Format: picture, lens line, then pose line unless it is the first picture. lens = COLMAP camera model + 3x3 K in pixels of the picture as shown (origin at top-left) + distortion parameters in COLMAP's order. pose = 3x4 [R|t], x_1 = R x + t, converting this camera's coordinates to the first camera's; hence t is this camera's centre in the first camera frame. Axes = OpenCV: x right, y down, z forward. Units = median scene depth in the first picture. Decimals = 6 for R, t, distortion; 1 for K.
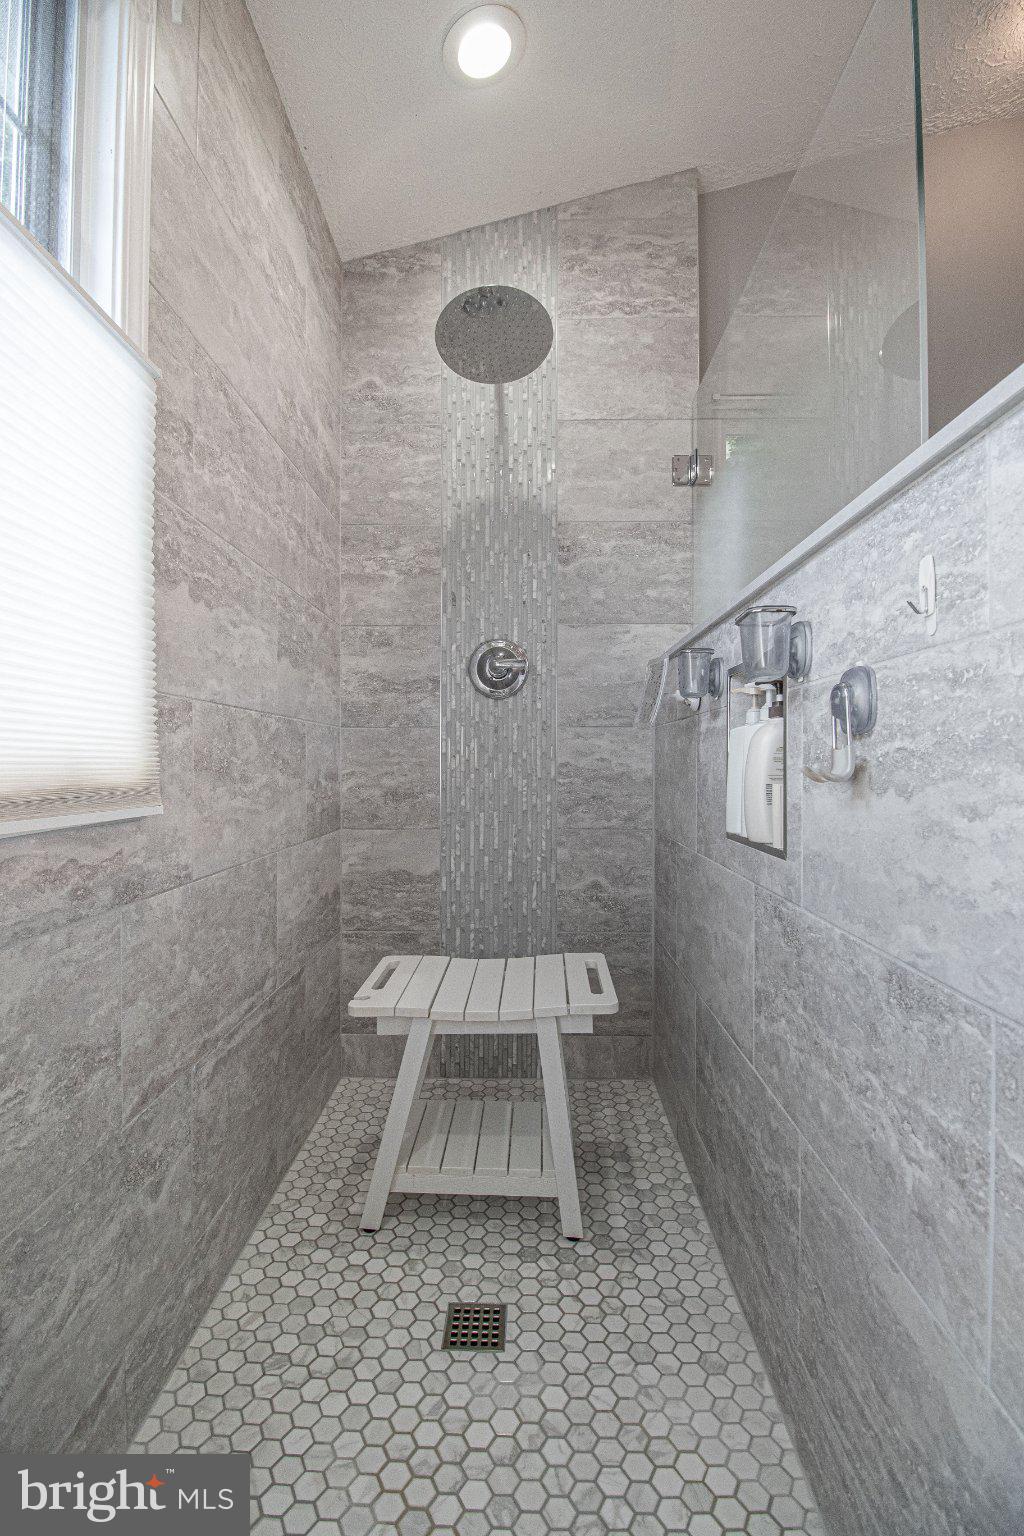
lens RADIAL K [[710.7, 0, 522.2], [0, 710.7, 746.9], [0, 0, 1]] dist [-0.001388, -0.010245]
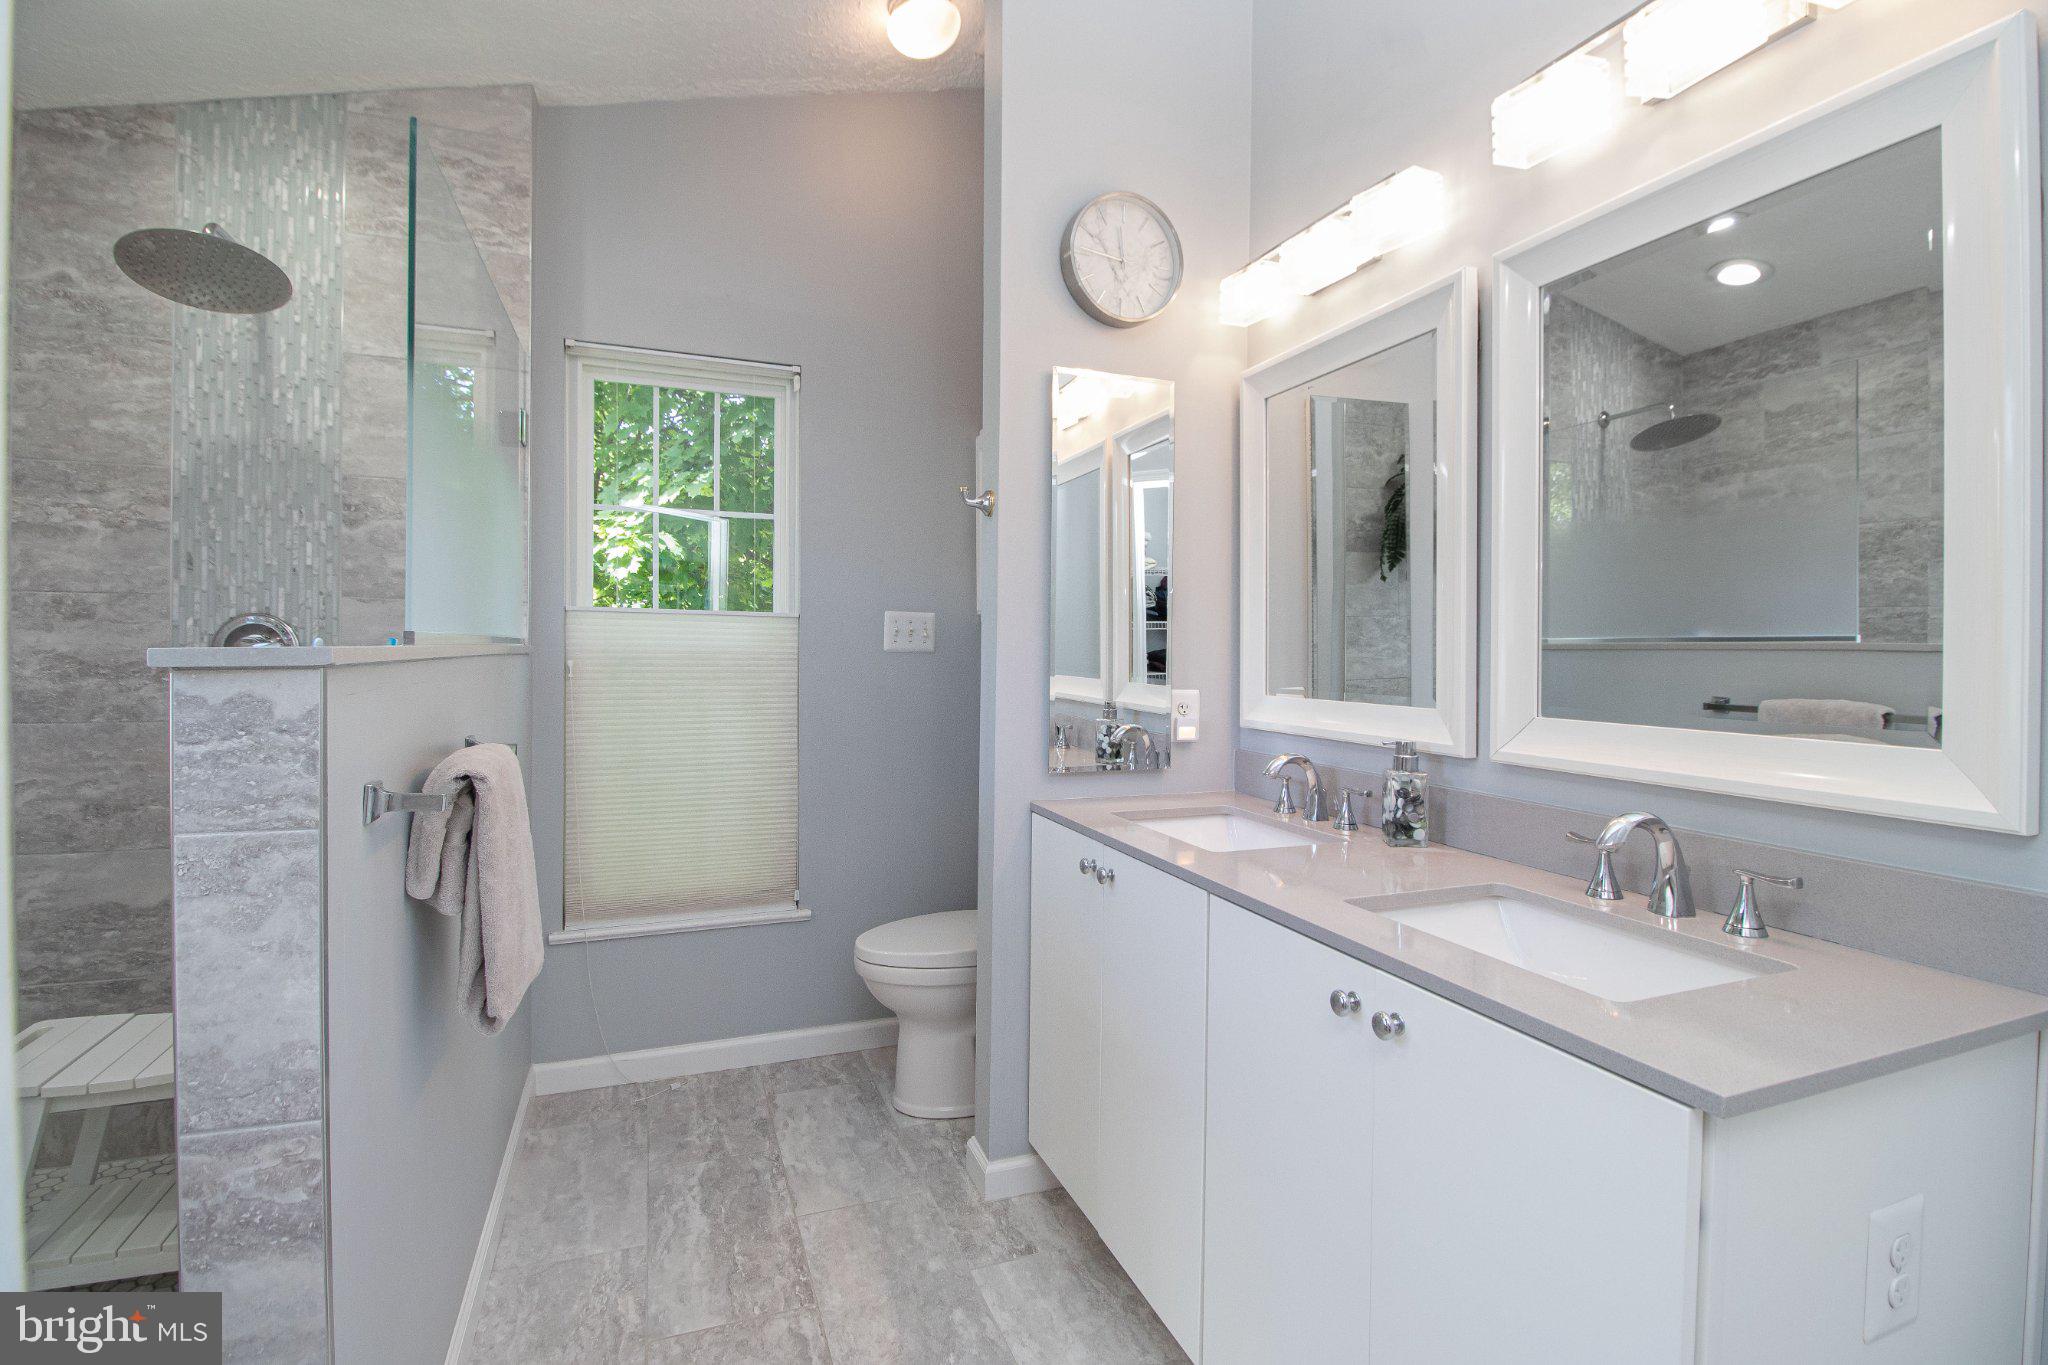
lens RADIAL K [[947.6, 0, 1043.4], [0, 947.6, 653.6], [0, 0, 1]] dist [-0.001388, -0.010245]
pose [[0.924829, 0.005698, 0.380340, 0.391191], [-0.014211, 0.999707, 0.019580, -0.138558], [-0.380117, -0.023514, 0.924639, -0.348168]]
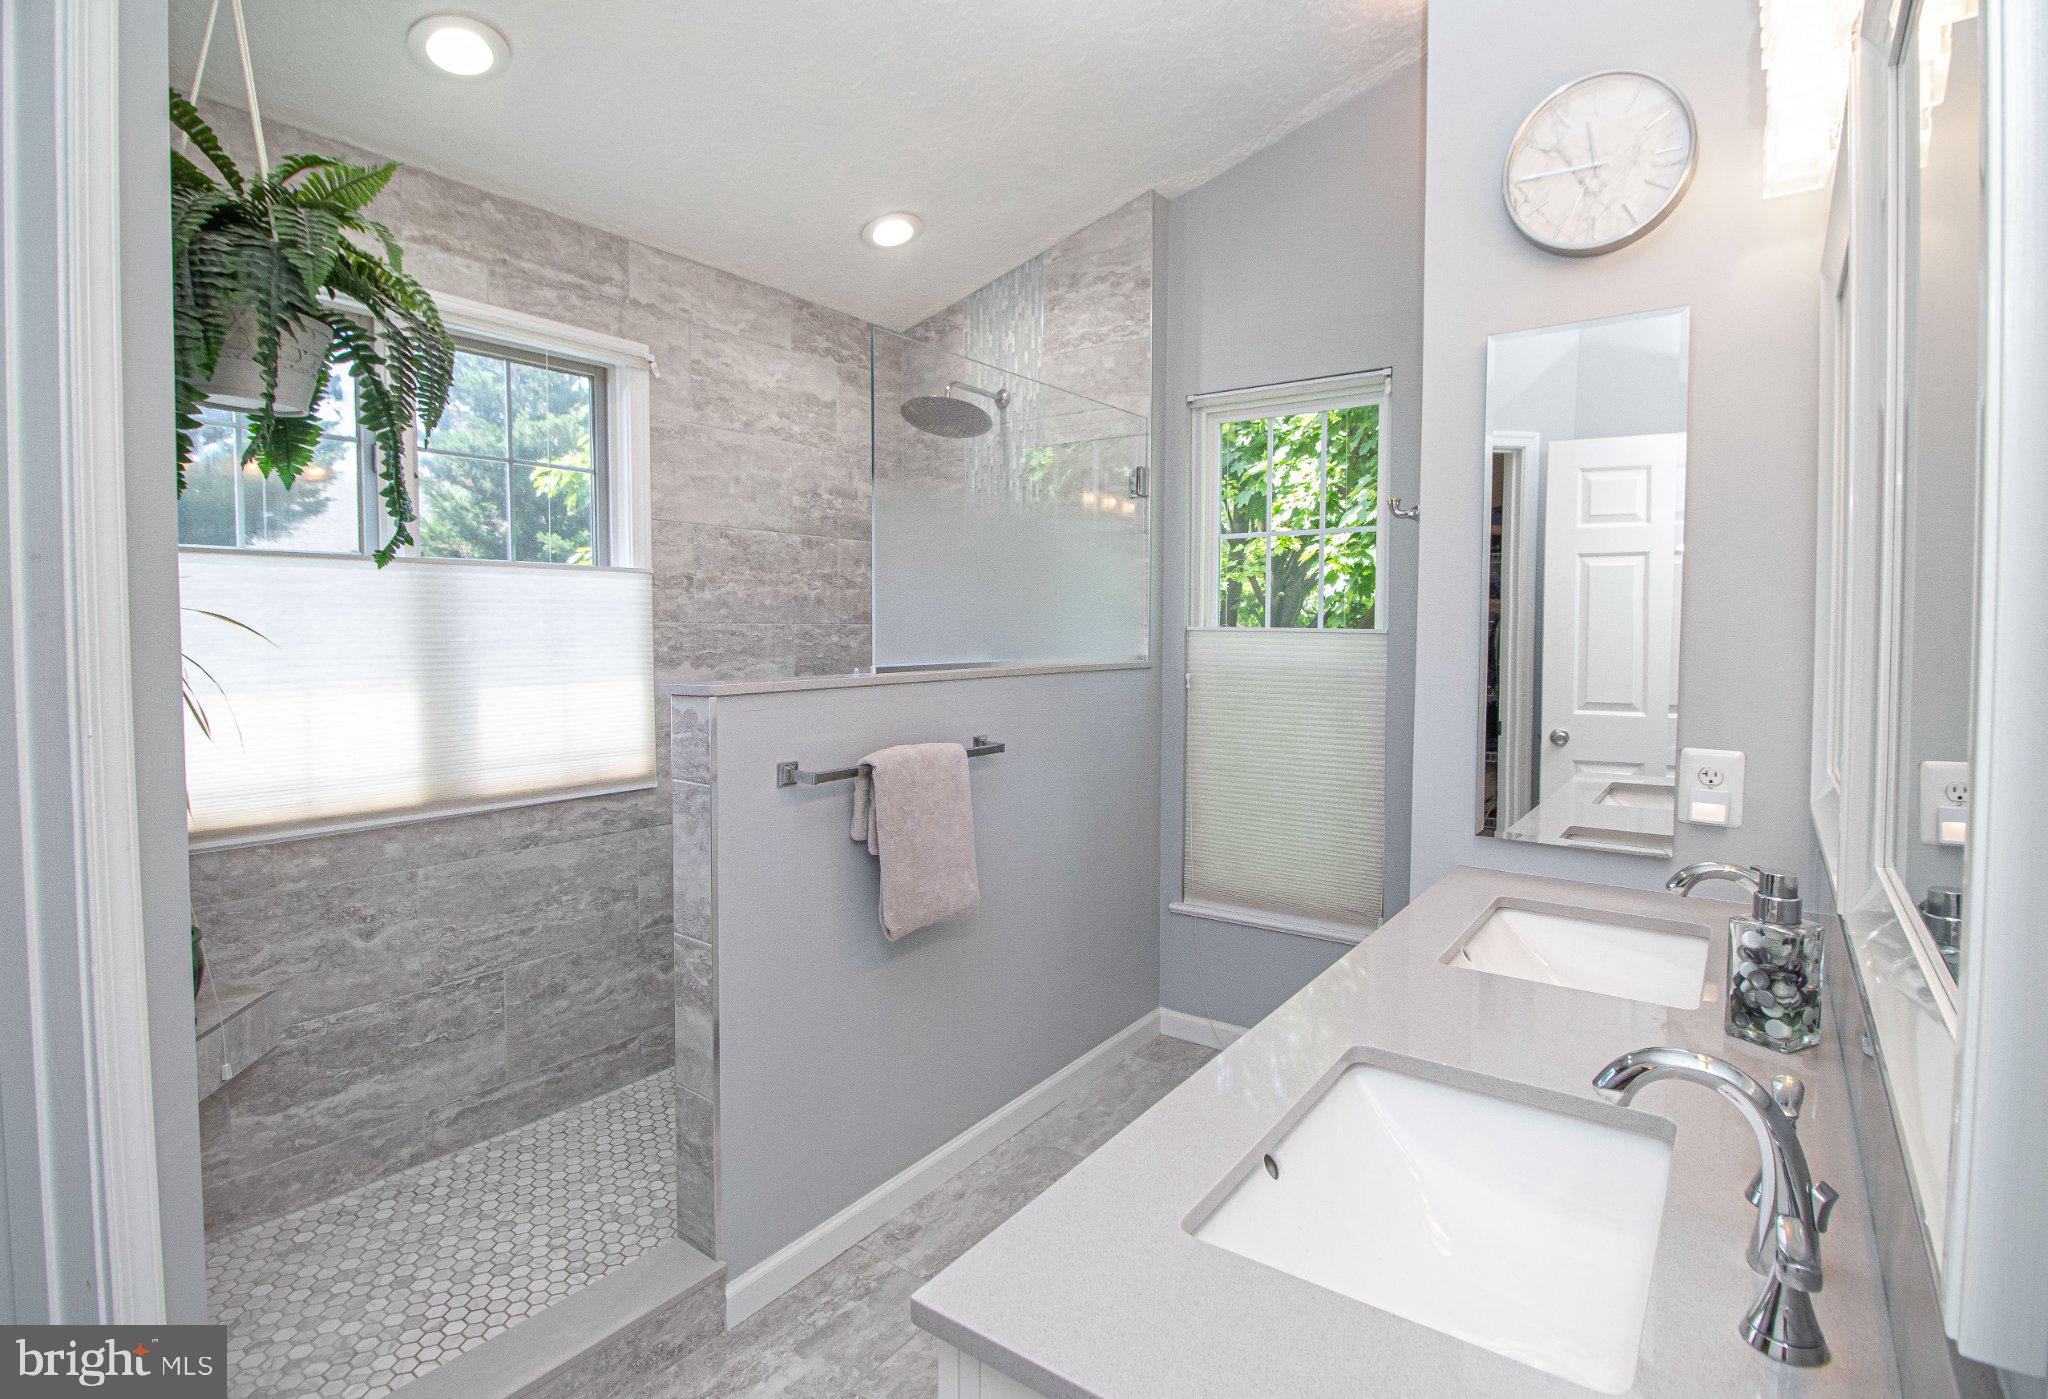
lens RADIAL K [[985.1, 0, 1021.0], [0, 985.1, 673.3], [0, 0, 1]] dist [-0.001538, -0.000175]
pose [[0.828883, 0.028369, -0.558703, 0.916021], [0.004055, 0.998382, 0.056710, -0.183392], [0.559408, -0.049272, 0.827427, -0.353447]]
